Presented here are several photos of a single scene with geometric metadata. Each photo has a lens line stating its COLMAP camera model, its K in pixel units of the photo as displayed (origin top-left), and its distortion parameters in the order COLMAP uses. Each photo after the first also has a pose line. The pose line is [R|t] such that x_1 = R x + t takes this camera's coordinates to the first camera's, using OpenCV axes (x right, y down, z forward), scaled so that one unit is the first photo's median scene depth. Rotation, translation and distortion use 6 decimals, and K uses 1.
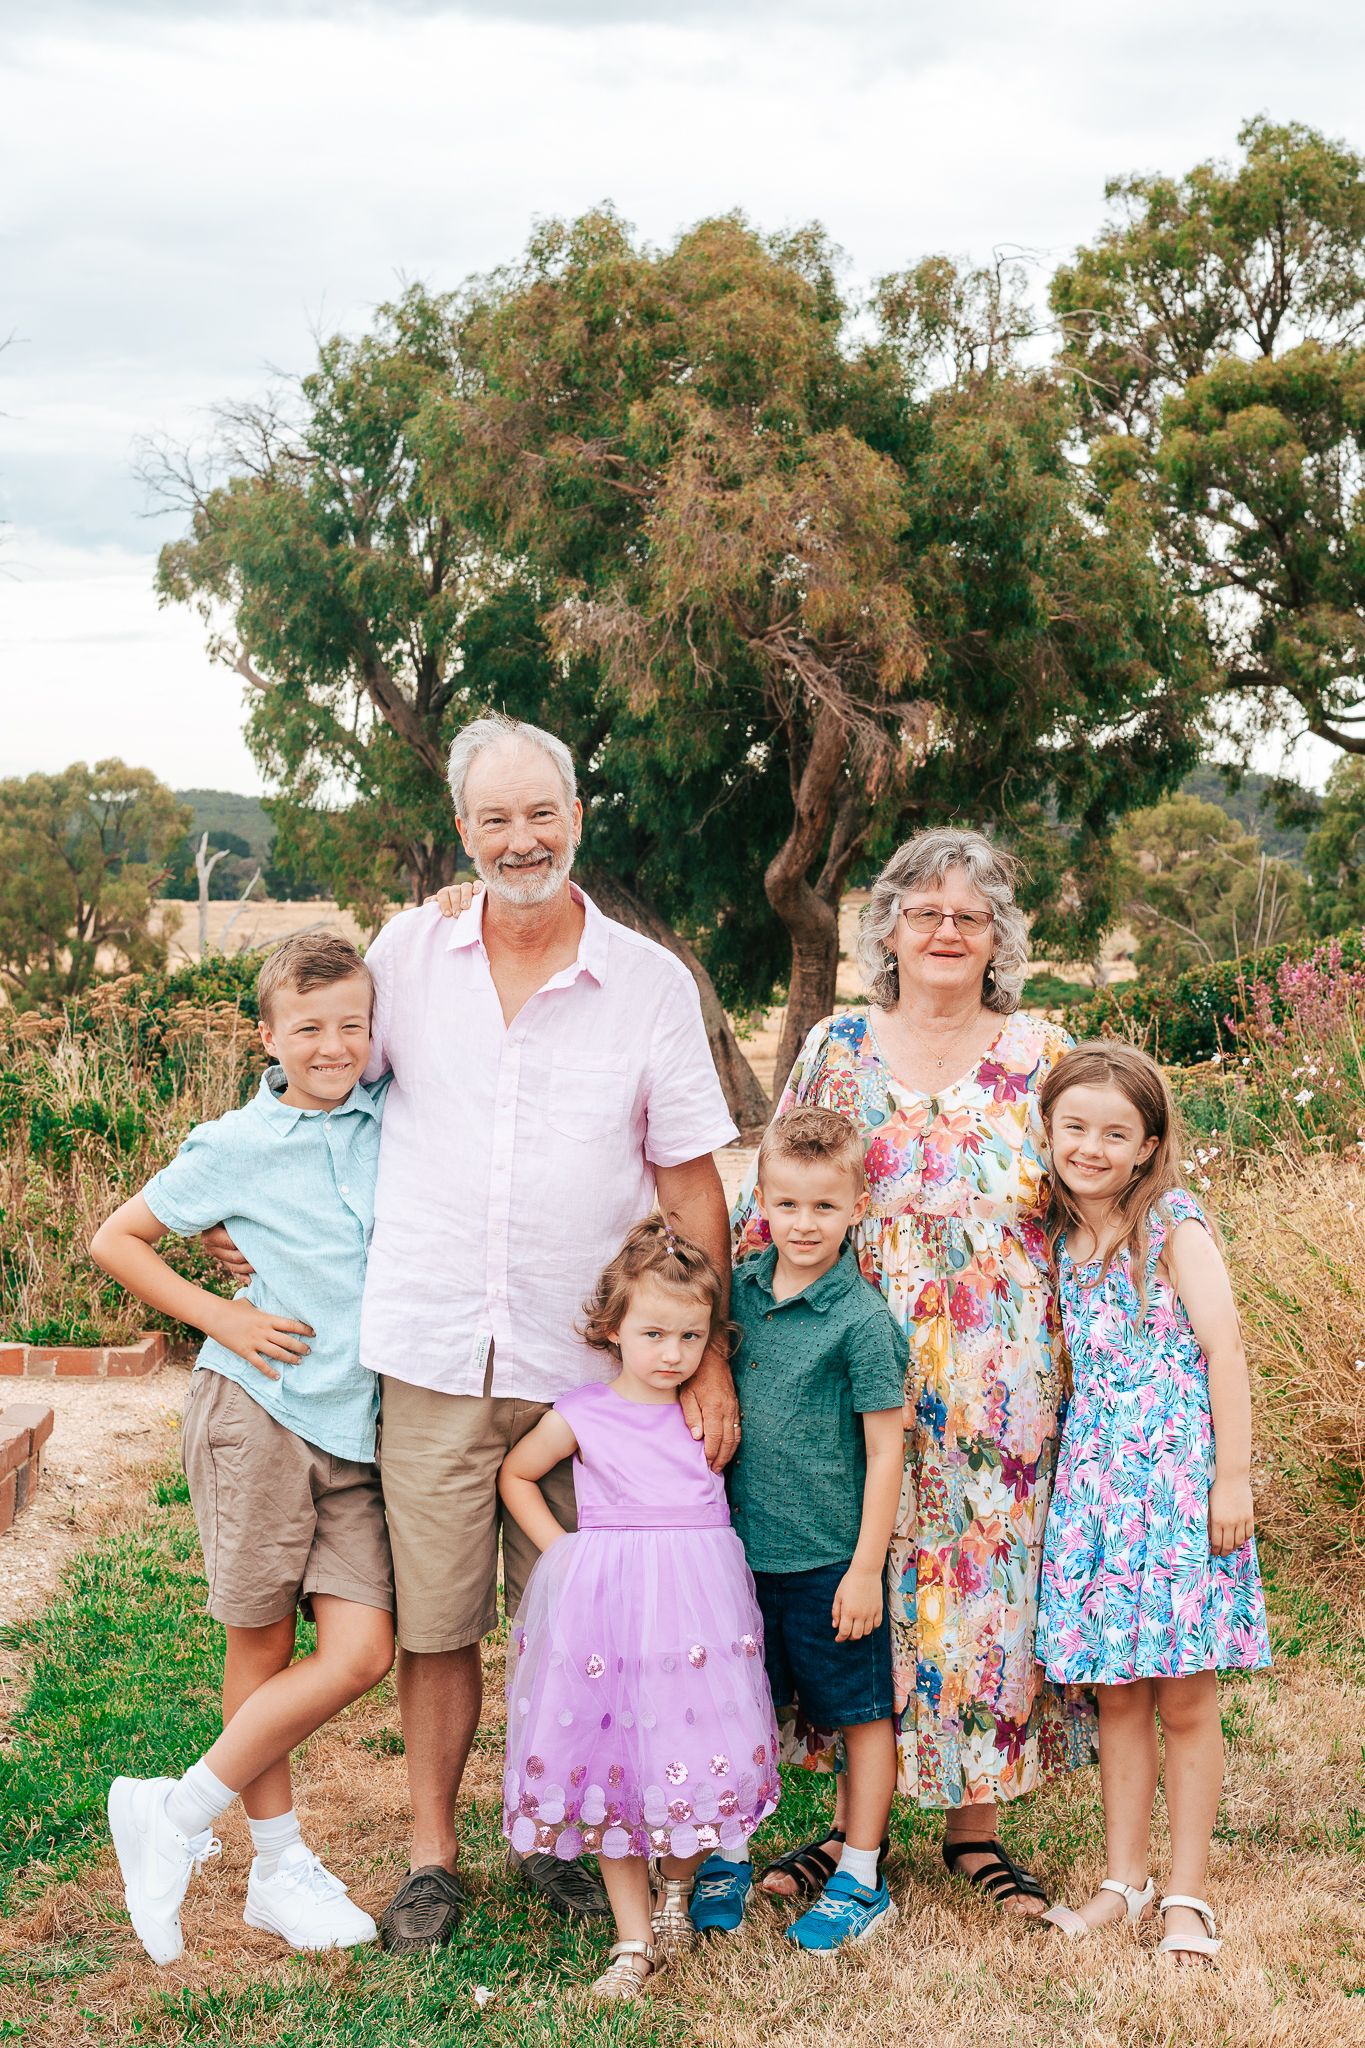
lens RADIAL K [[3006.0, 0, 685.3], [0, 3006.0, 1089.1], [0, 0, 1]] dist [0.034549, 0.018661]
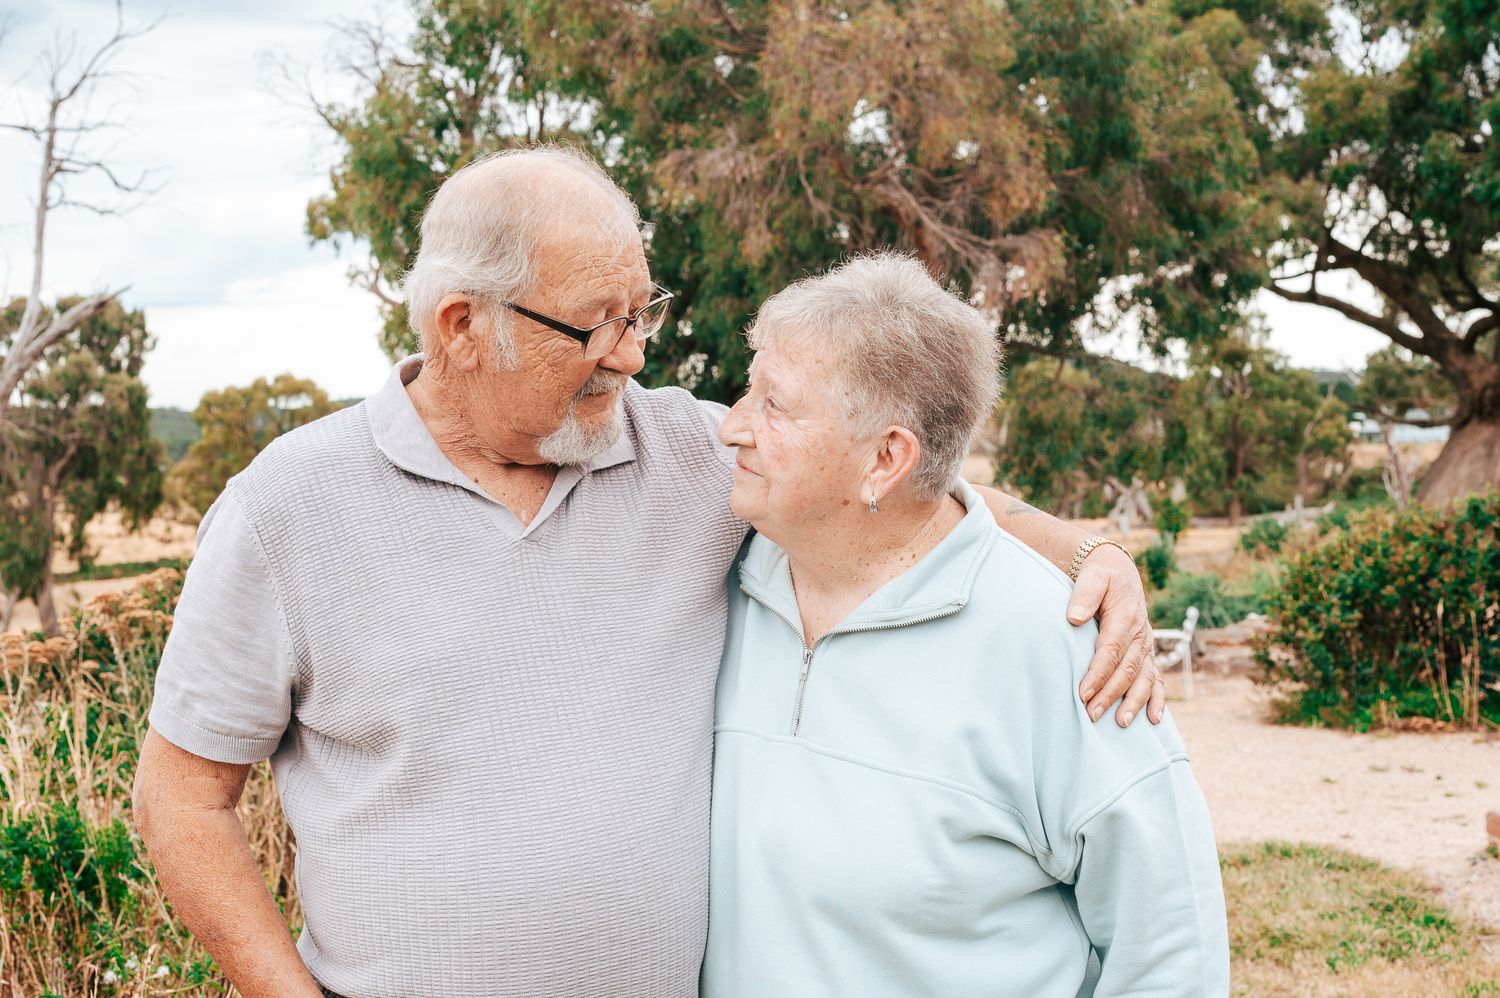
lens RADIAL K [[2054.6, 0, 750.0], [0, 2054.6, 499.0], [0, 0, 1]] dist [-0.014559, -0.020201]
pose [[0.998495, -0.047018, 0.028236, -0.030414], [0.048168, 0.997976, -0.041528, -0.012610], [-0.026226, 0.042826, 0.998738, 0.245259]]
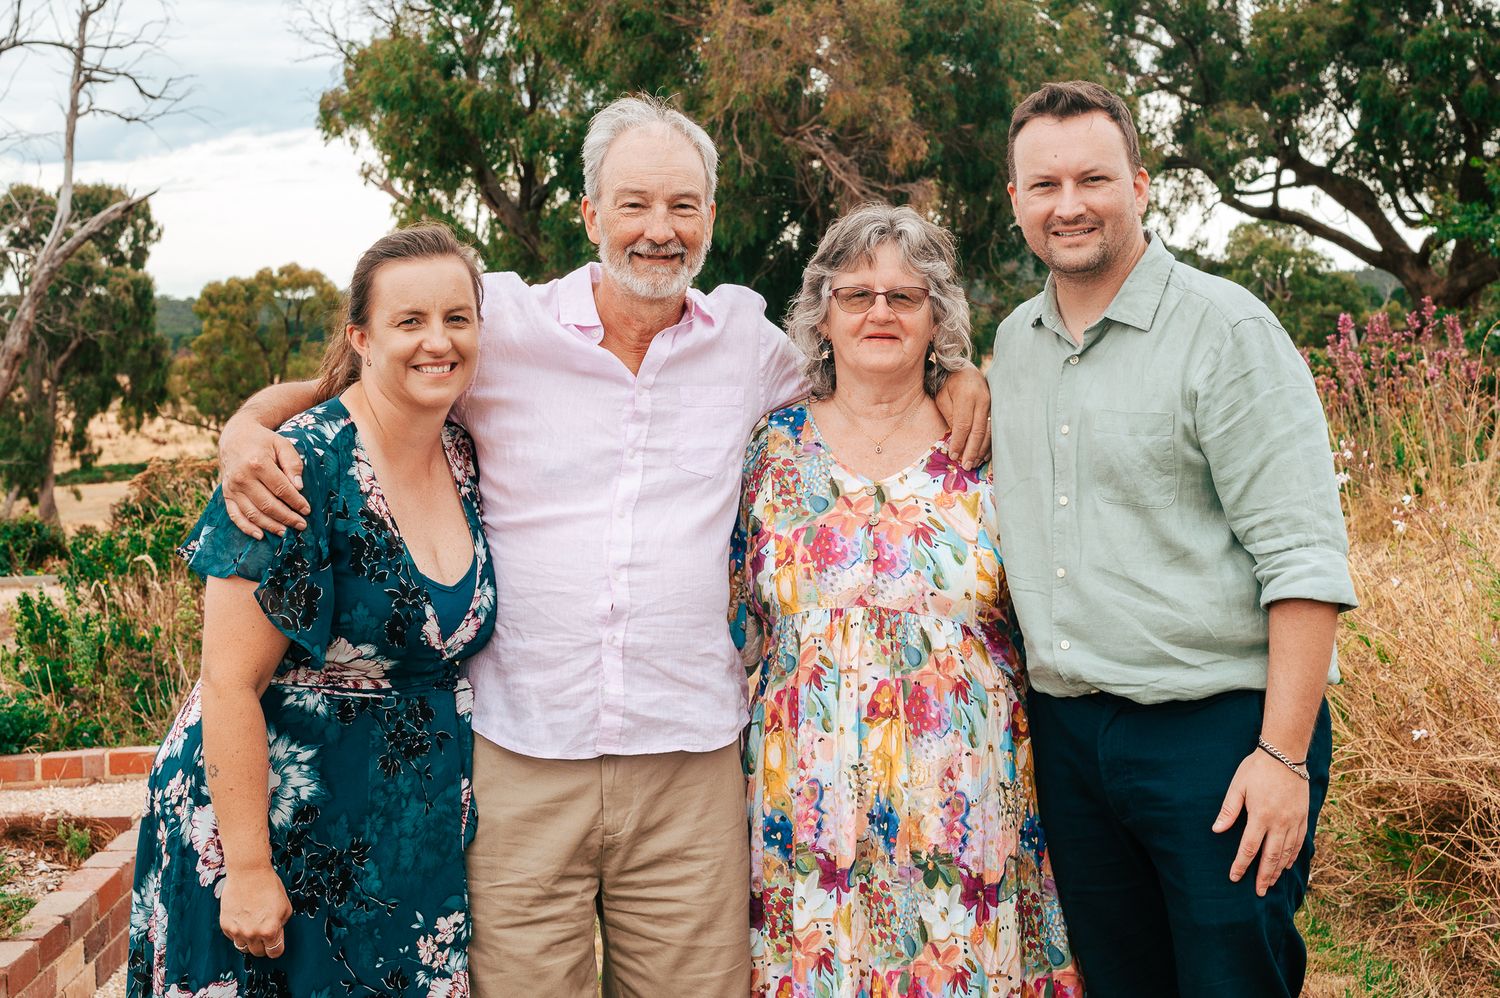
lens RADIAL K [[2284.0, 0, 801.5], [0, 2284.0, 493.1], [0, 0, 1]] dist [-0.000768, 0.059359]
pose [[0.998930, -0.038479, 0.025643, -0.000929], [0.038561, 0.999252, -0.002735, 0.000411], [-0.025518, 0.003721, 0.999667, 0.043828]]
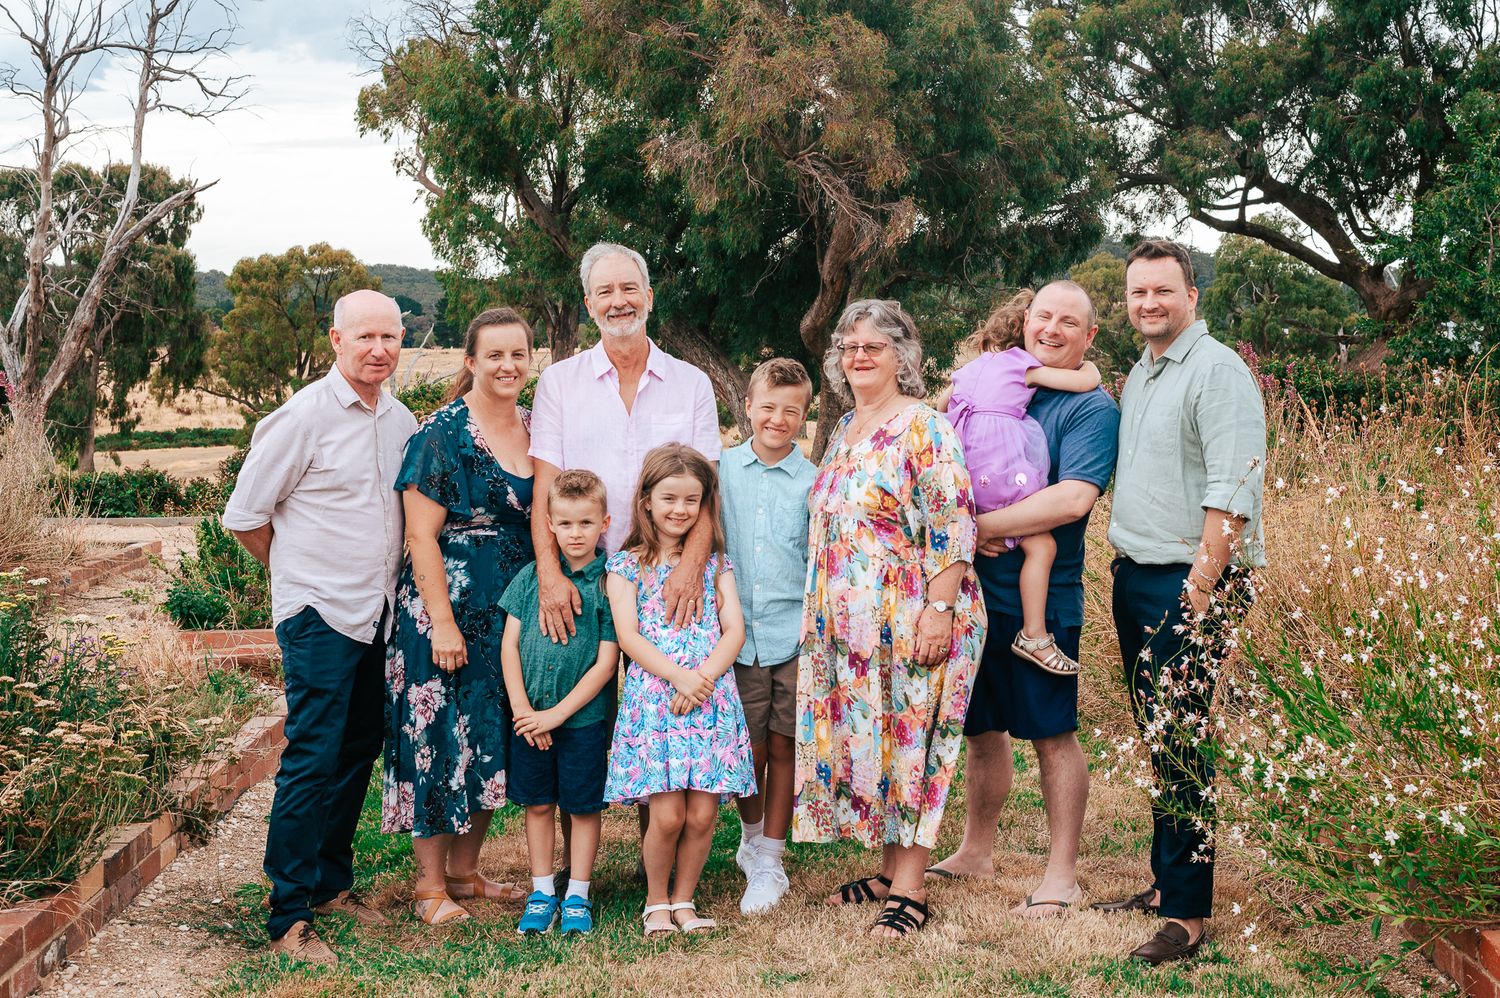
lens RADIAL K [[2262.2, 0, 772.9], [0, 2262.2, 500.5], [0, 0, 1]] dist [0.012998, 0.125348]
pose [[0.999872, -0.012901, 0.009486, 0.002409], [0.012837, 0.999894, 0.006822, 0.004069], [-0.009573, -0.006700, 0.999932, -0.062401]]
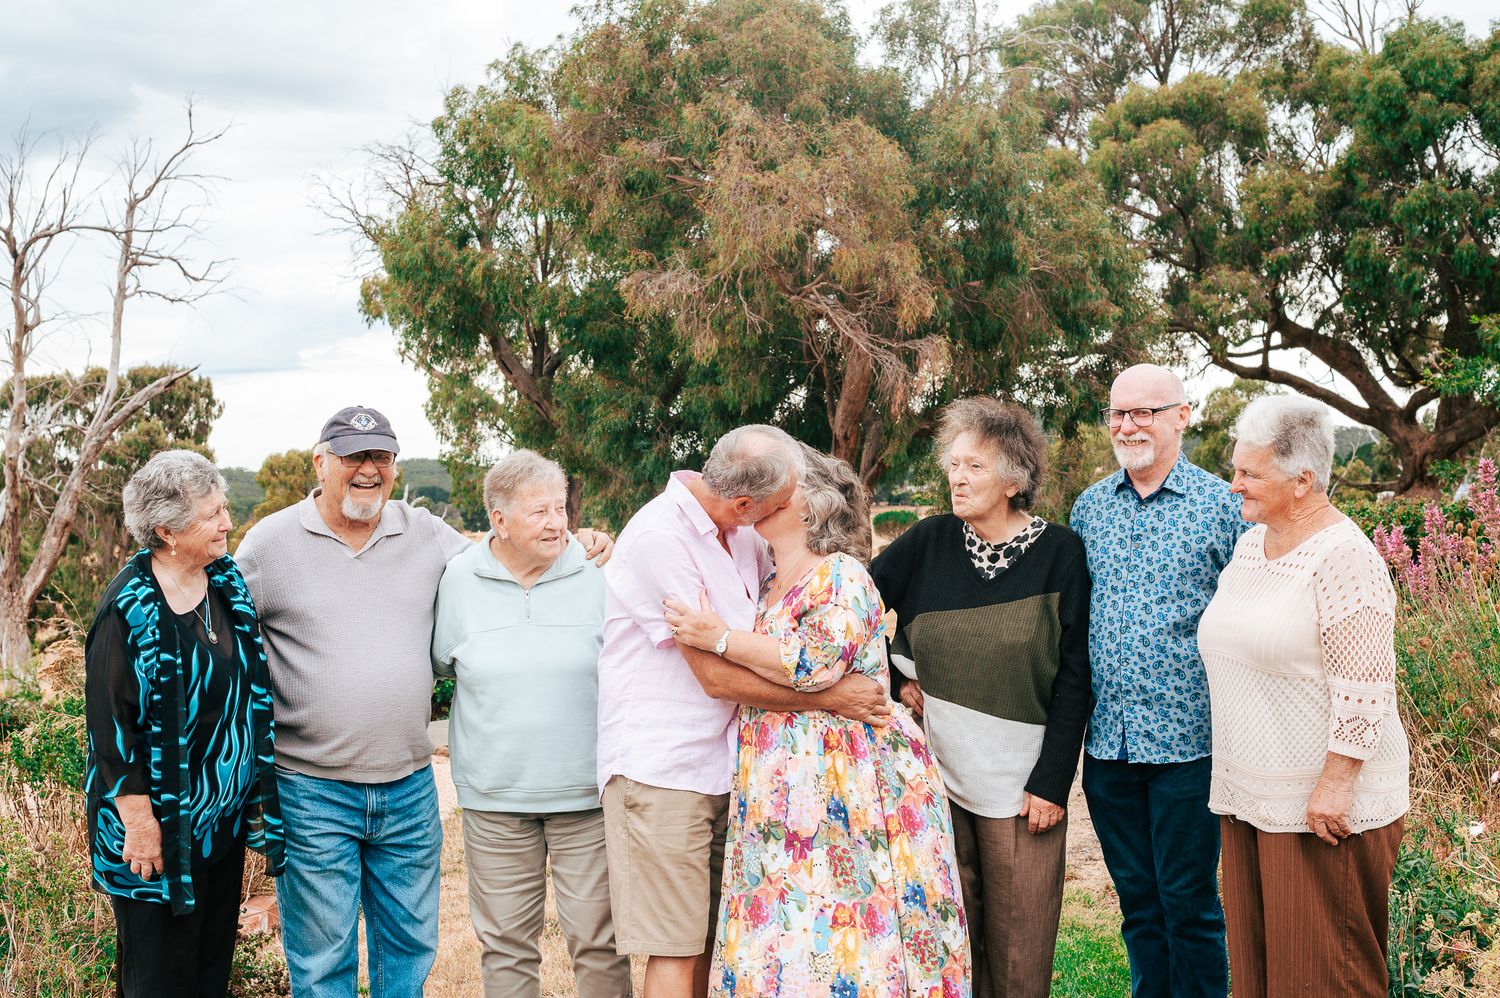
lens RADIAL K [[2054.6, 0, 750.0], [0, 2054.6, 499.0], [0, 0, 1]] dist [-0.014559, -0.020201]
pose [[0.998855, -0.047839, -0.000500, 0.001116], [0.047679, 0.996260, -0.072059, -0.005048], [0.003945, 0.071953, 0.997400, 0.129763]]
